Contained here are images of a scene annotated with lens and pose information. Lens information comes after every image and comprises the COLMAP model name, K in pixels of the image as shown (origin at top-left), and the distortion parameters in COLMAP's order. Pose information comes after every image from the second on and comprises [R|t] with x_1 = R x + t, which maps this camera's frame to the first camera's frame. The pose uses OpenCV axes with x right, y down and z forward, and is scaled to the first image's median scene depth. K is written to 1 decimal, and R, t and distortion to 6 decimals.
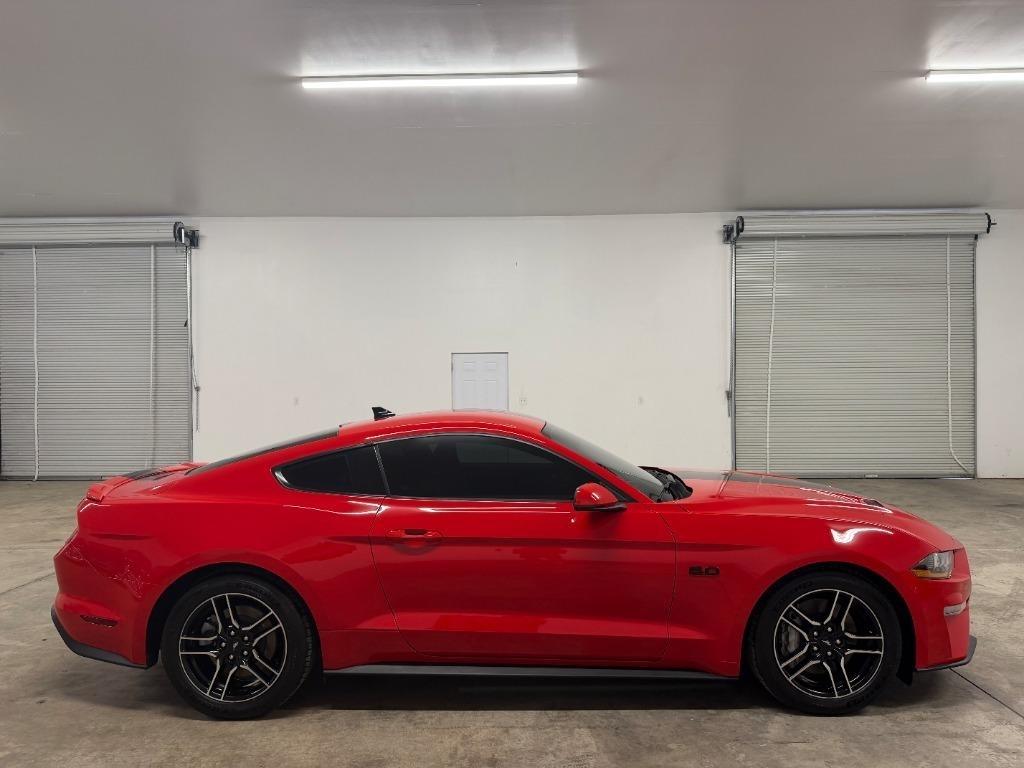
lens RADIAL K [[725.9, 0, 509.5], [0, 725.9, 384.3], [0, 0, 1]] dist [0.003656, -0.003538]
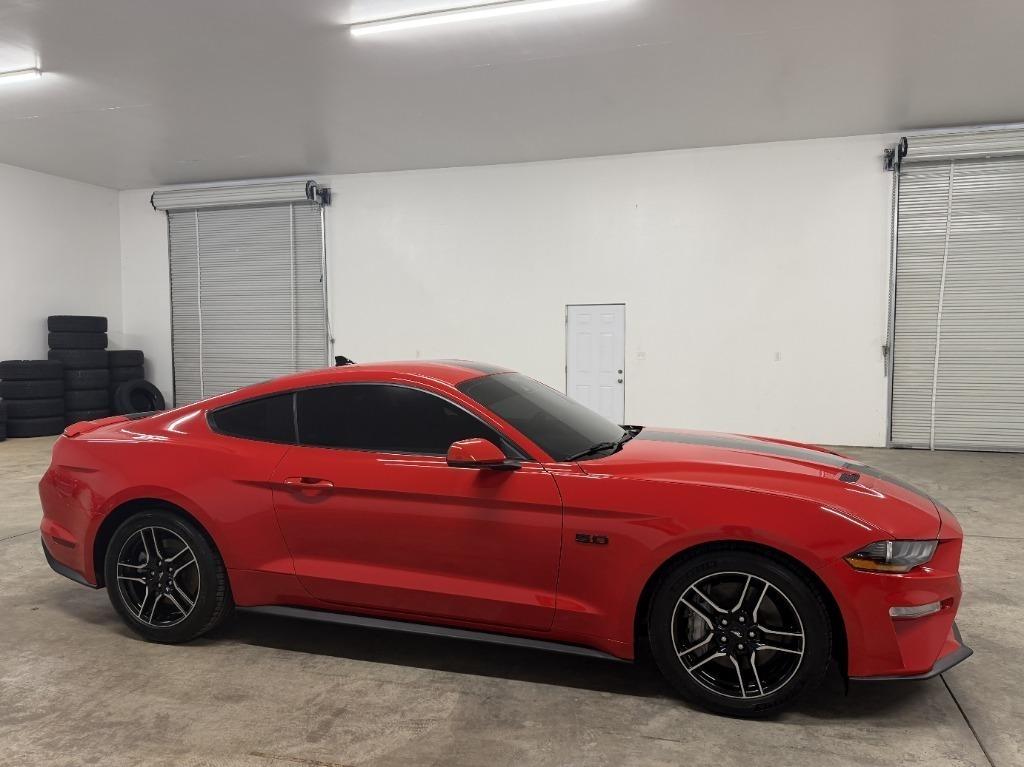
lens RADIAL K [[746.3, 0, 512.0], [0, 746.3, 383.5], [0, 0, 1]] dist [0.033629, -0.044388]
pose [[0.961602, 0.020180, -0.273703, 0.413709], [-0.004173, 0.998253, 0.058939, 0.010343], [0.274414, -0.055534, 0.960007, 0.095166]]
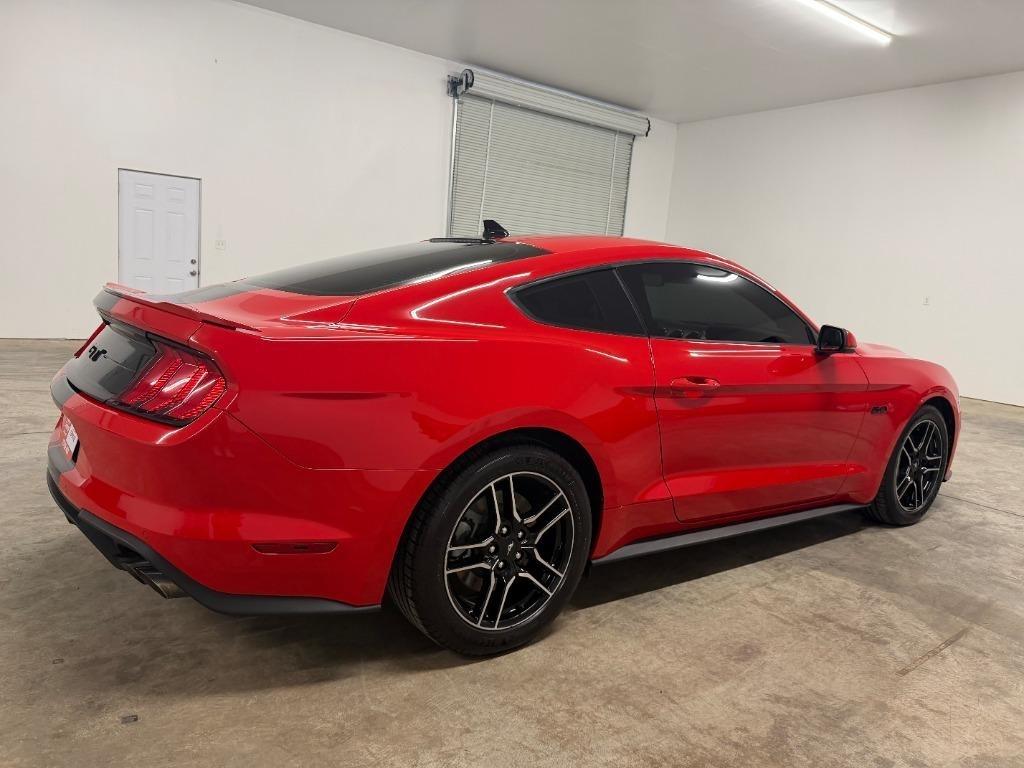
lens RADIAL K [[729.9, 0, 514.4], [0, 729.9, 384.7], [0, 0, 1]] dist [0.038374, -0.048479]
pose [[0.786593, -0.021765, 0.617088, -0.783311], [-0.084336, 0.986226, 0.142287, 0.113852], [-0.611685, -0.163965, 0.773923, 0.496909]]
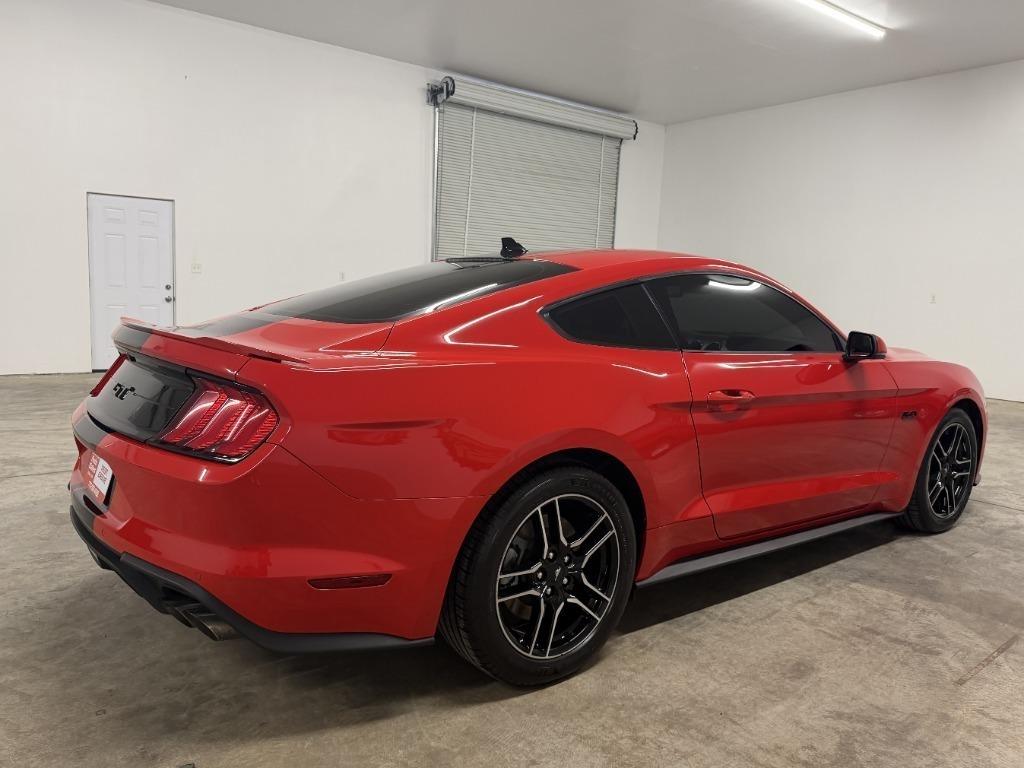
lens RADIAL K [[772.9, 0, 513.1], [0, 772.9, 384.6], [0, 0, 1]] dist [0.033677, -0.040151]
pose [[0.772158, -0.039320, 0.634213, -0.839395], [-0.047024, 0.991811, 0.118742, 0.109547], [-0.633689, -0.121511, 0.763986, 0.510294]]
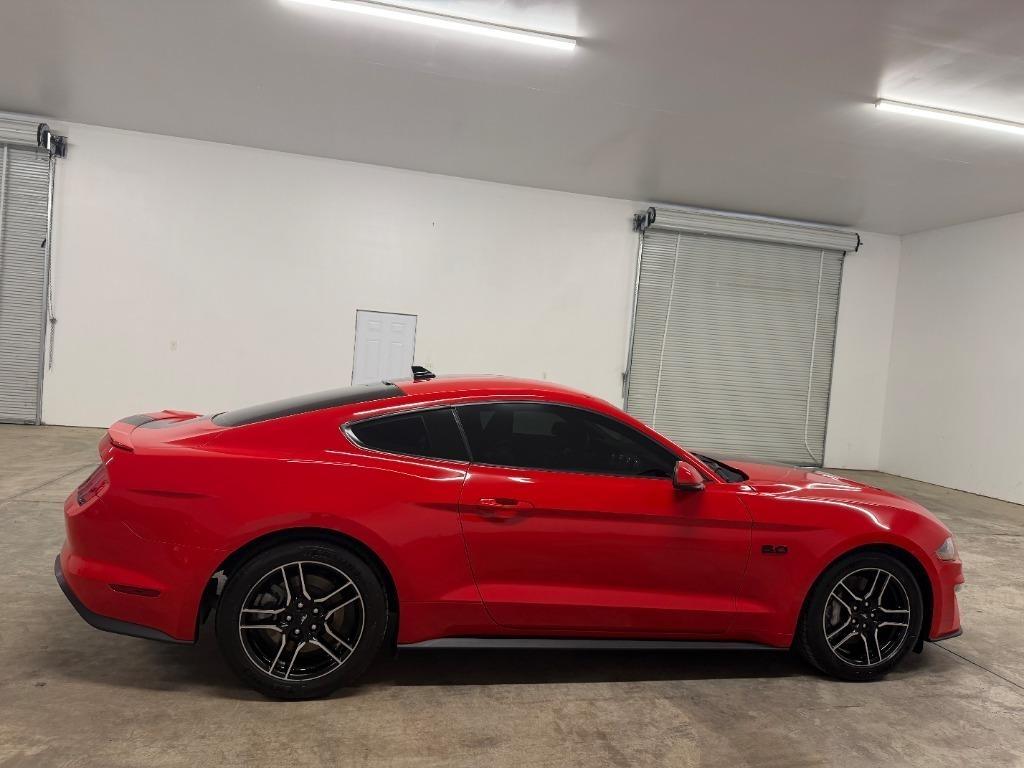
lens RADIAL K [[725.2, 0, 509.6], [0, 725.2, 386.8], [0, 0, 1]] dist [0.022548, -0.025860]
pose [[0.967461, 0.076074, 0.241314, -0.368164], [-0.087232, 0.995542, 0.035881, 0.018264], [-0.237508, -0.055764, 0.969784, 0.079828]]
